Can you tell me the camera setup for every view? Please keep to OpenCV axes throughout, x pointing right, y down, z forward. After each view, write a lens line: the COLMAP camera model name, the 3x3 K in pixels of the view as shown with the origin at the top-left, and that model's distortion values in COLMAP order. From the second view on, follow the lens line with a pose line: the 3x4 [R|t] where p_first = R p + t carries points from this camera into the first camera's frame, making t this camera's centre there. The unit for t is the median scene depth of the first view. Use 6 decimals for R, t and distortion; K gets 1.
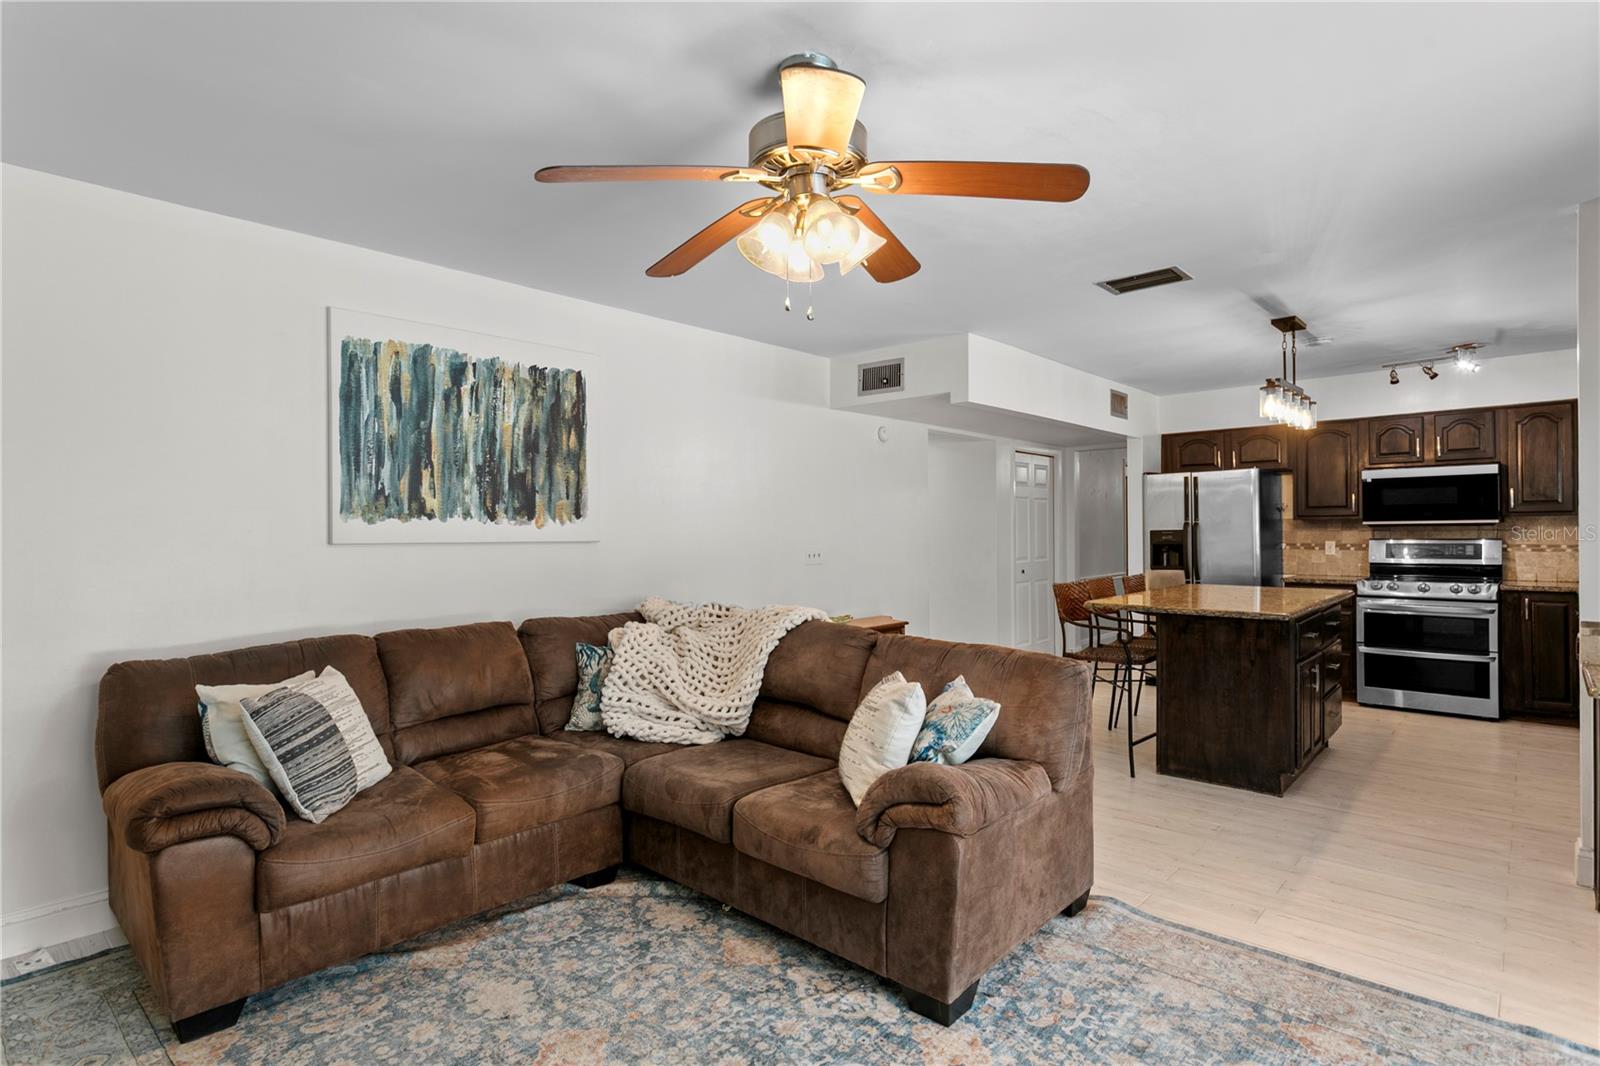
lens RADIAL K [[793.9, 0, 769.8], [0, 793.9, 535.2], [0, 0, 1]] dist [-0.006729, 0.002407]
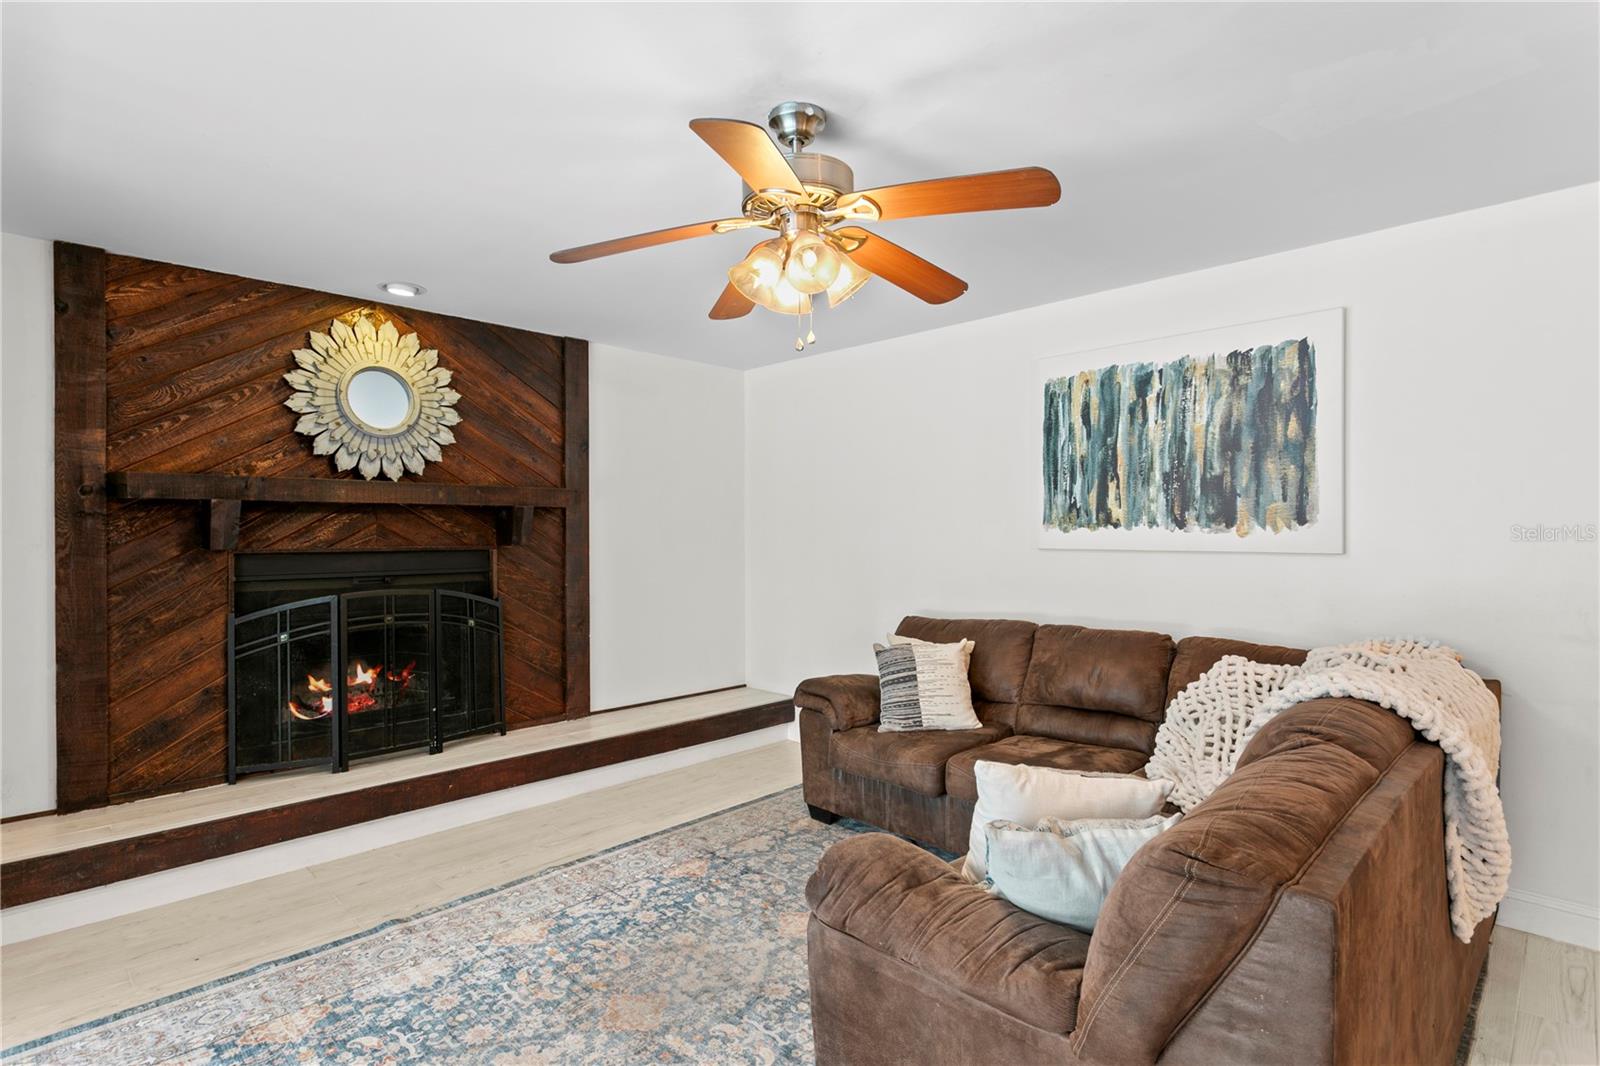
lens RADIAL K [[793.9, 0, 797.3], [0, 793.9, 534.7], [0, 0, 1]] dist [-0.006729, 0.002407]
pose [[-0.015507, 0.012175, -0.999806, 0.628789], [0.001115, 0.999925, 0.012159, -0.023856], [0.999879, -0.000926, -0.015520, 0.565926]]
